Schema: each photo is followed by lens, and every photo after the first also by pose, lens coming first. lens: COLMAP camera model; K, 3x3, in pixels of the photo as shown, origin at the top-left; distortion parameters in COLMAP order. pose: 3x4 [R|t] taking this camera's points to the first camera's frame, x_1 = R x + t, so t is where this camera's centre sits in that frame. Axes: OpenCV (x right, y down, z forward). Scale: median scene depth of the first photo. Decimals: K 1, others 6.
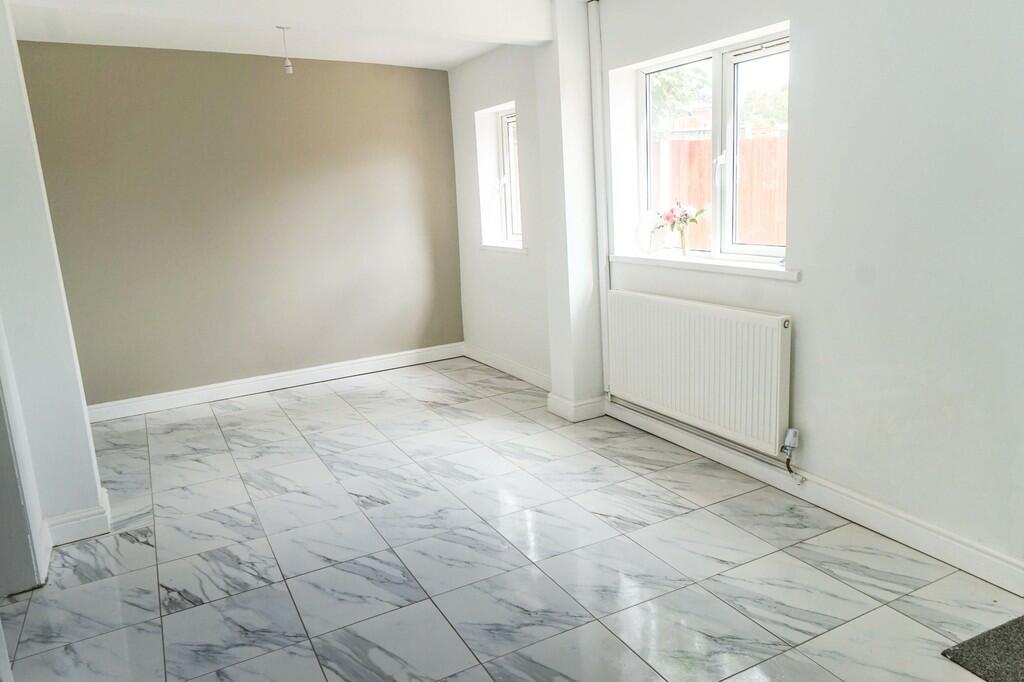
lens RADIAL K [[714.5, 0, 508.5], [0, 714.5, 343.1], [0, 0, 1]] dist [0.020529, 0.018307]
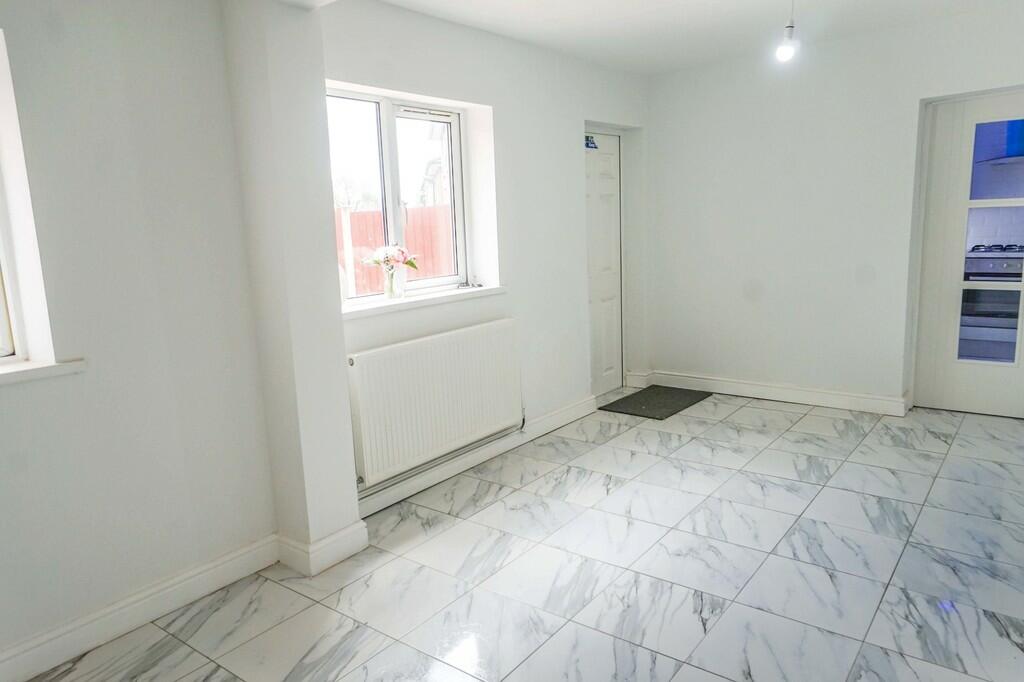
lens RADIAL K [[714.5, 0, 507.3], [0, 714.5, 339.5], [0, 0, 1]] dist [0.020529, 0.018307]
pose [[-0.425140, -0.079000, 0.901673, -0.882011], [0.253971, 0.945753, 0.202609, -0.287397], [-0.868766, 0.315136, -0.382014, 1.601371]]
